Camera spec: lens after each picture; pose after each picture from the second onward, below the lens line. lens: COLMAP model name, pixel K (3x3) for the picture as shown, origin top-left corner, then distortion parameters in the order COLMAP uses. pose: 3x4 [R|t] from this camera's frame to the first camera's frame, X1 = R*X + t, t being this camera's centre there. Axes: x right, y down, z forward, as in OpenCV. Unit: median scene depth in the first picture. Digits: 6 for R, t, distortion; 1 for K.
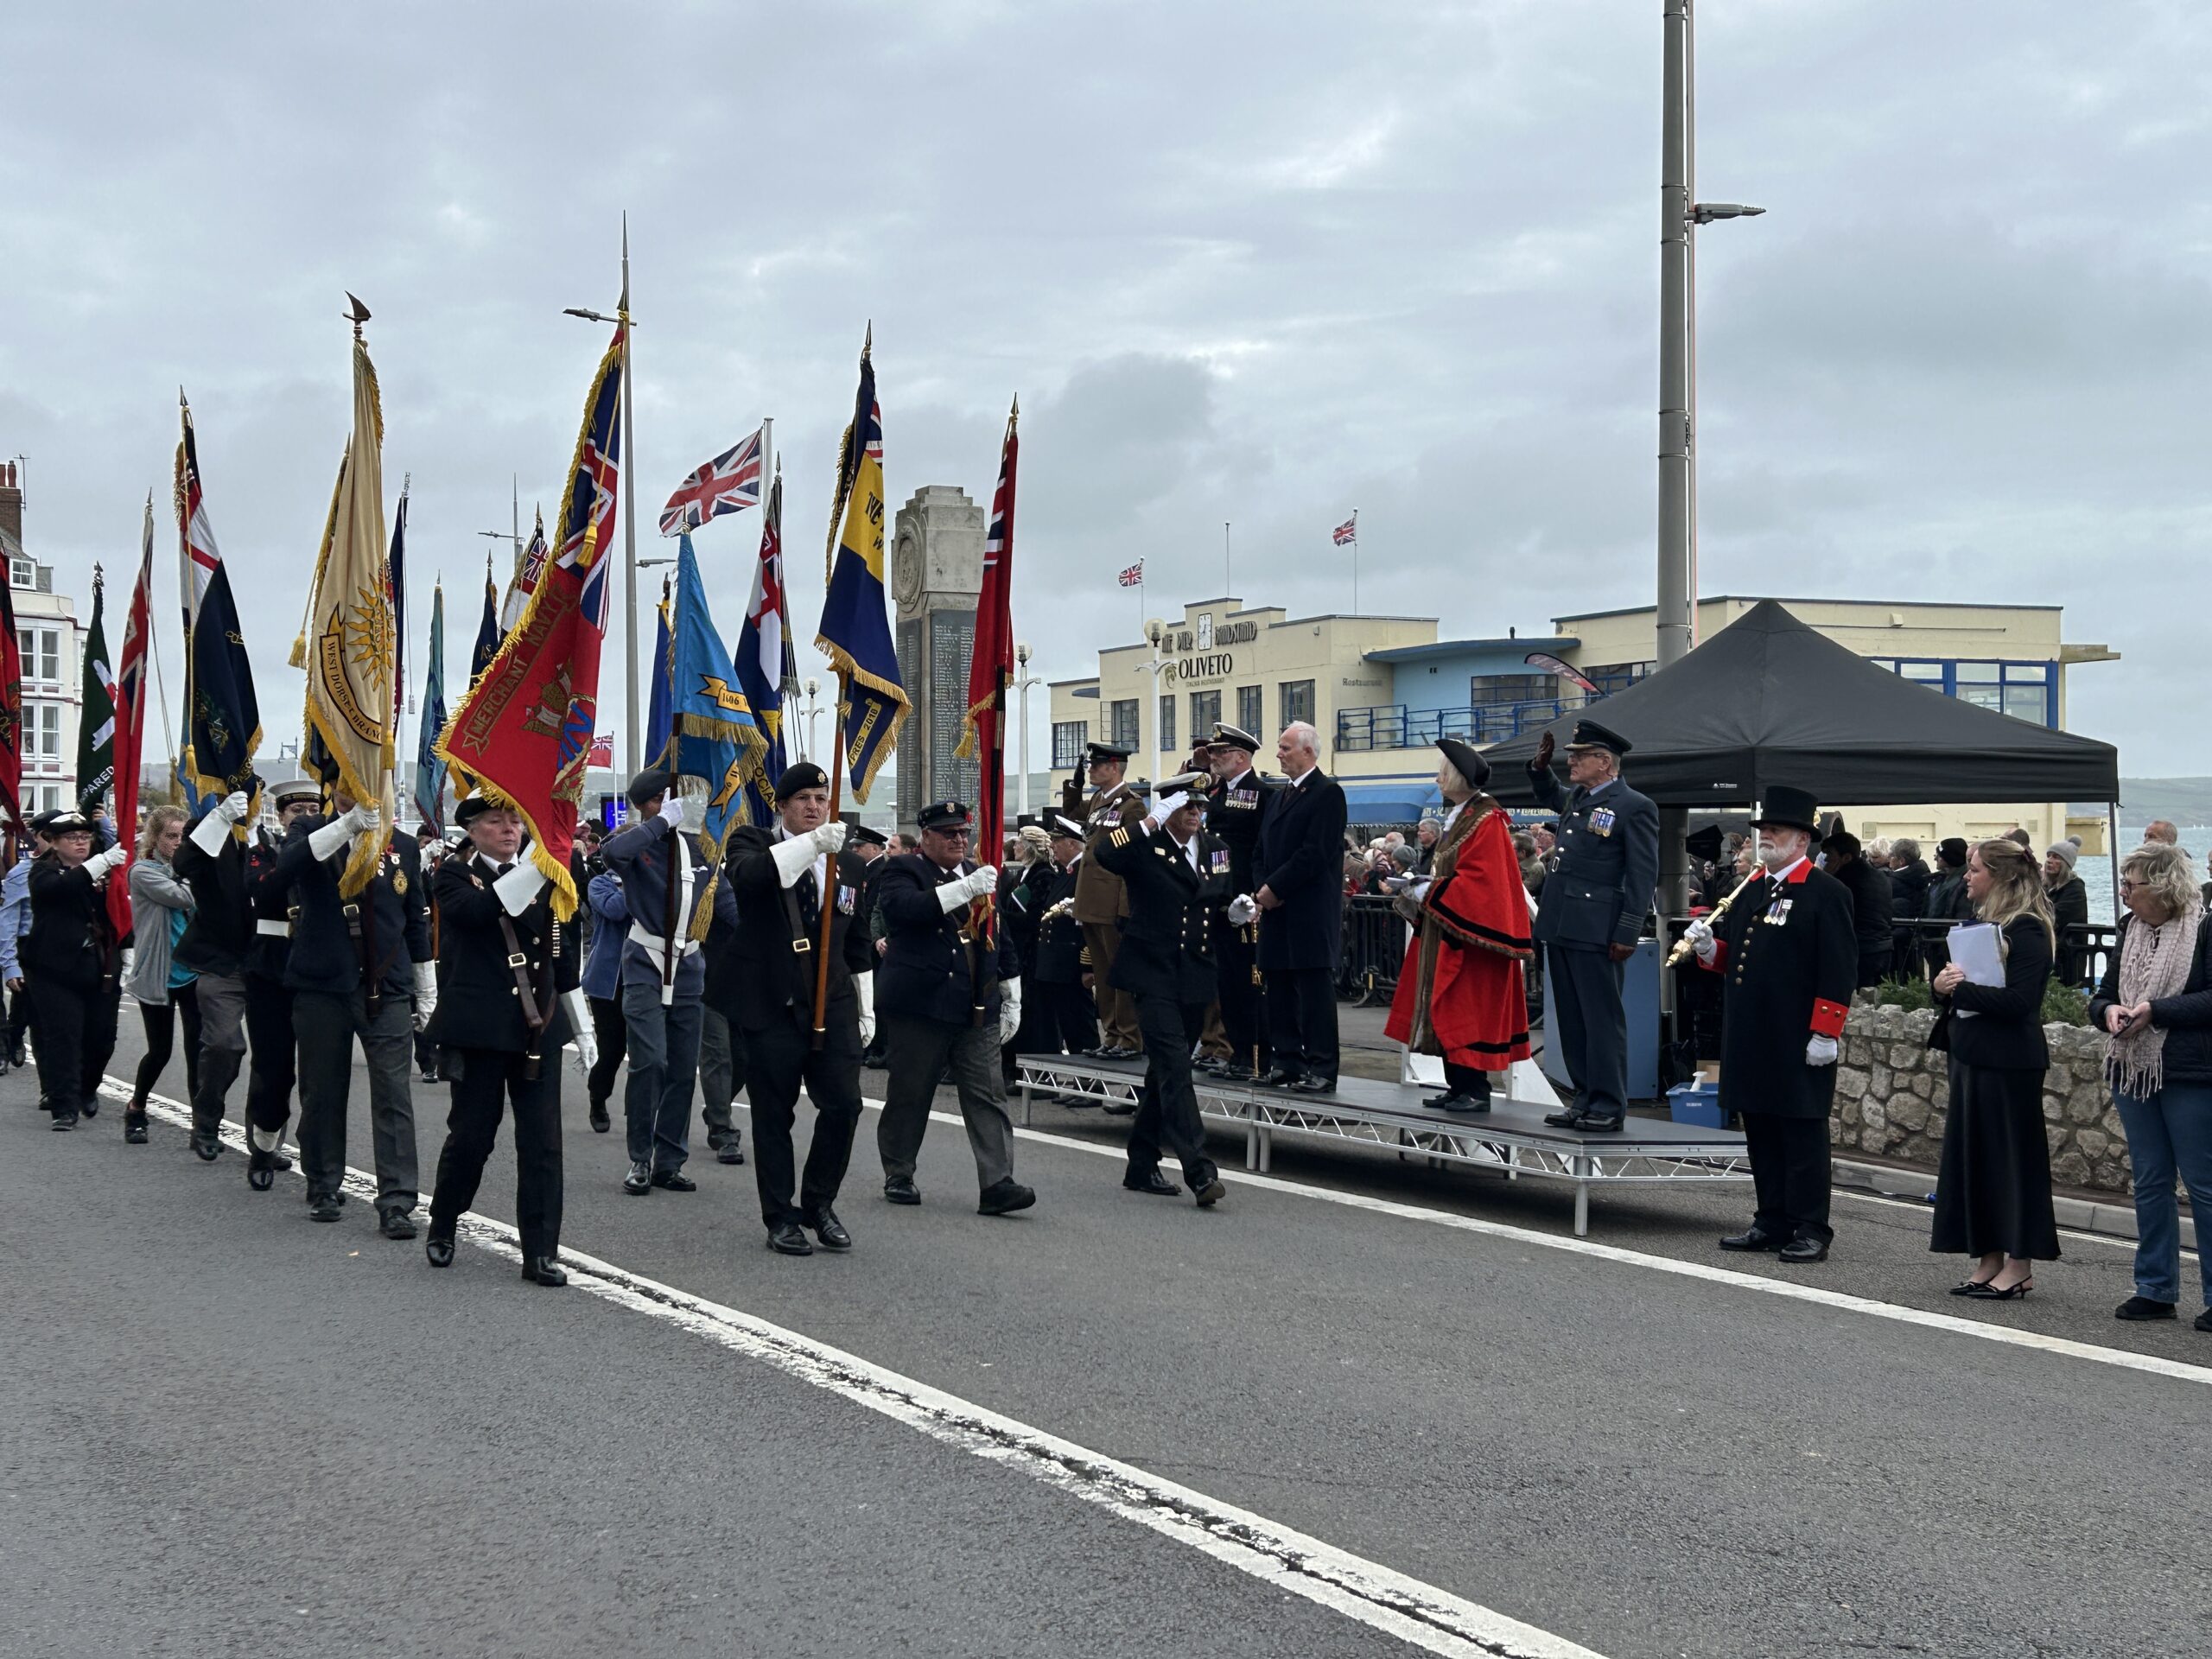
lens RADIAL K [[2695.8, 0, 1108.3], [0, 2695.8, 828.2], [0, 0, 1]] dist [0.001173, 0.000000]
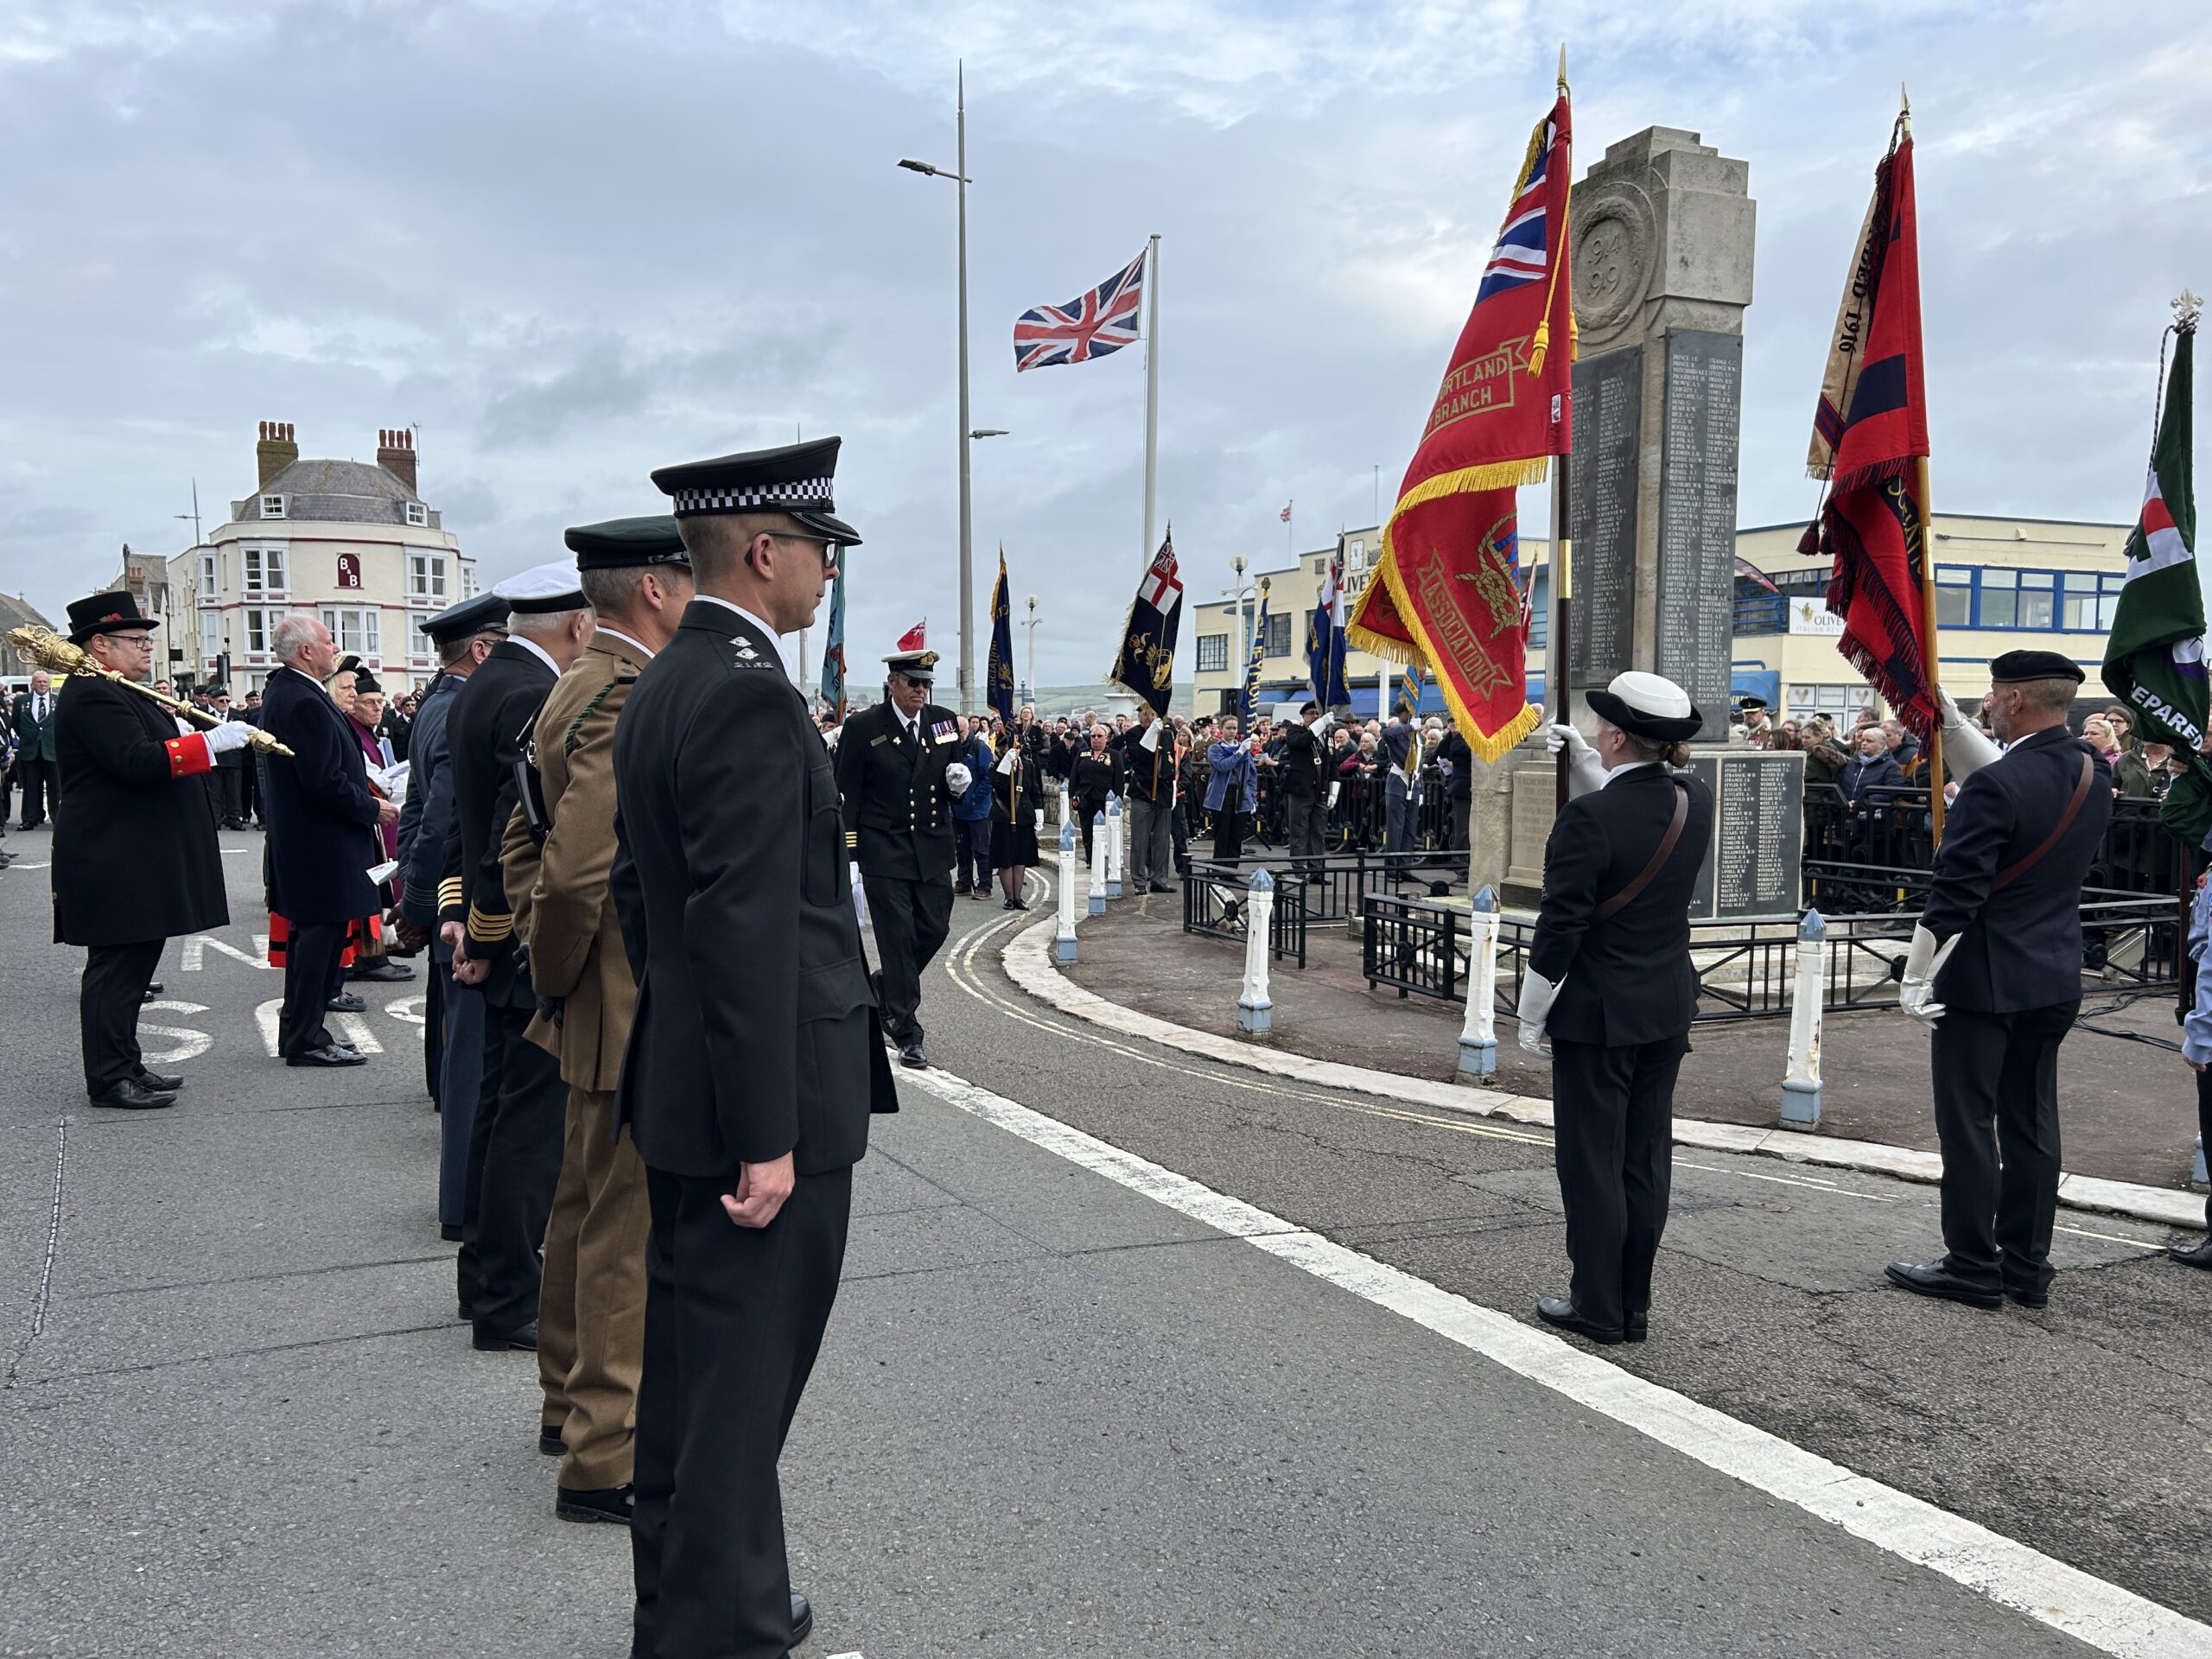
lens RADIAL K [[1688.0, 0, 1102.7], [0, 1688.0, 826.7], [0, 0, 1]] dist [0.006554, 0.000264]
pose [[0.999776, 0.007009, -0.019955, -0.079393], [-0.005721, 0.997941, 0.063890, 0.002767], [0.020362, -0.063762, 0.997757, 0.267079]]
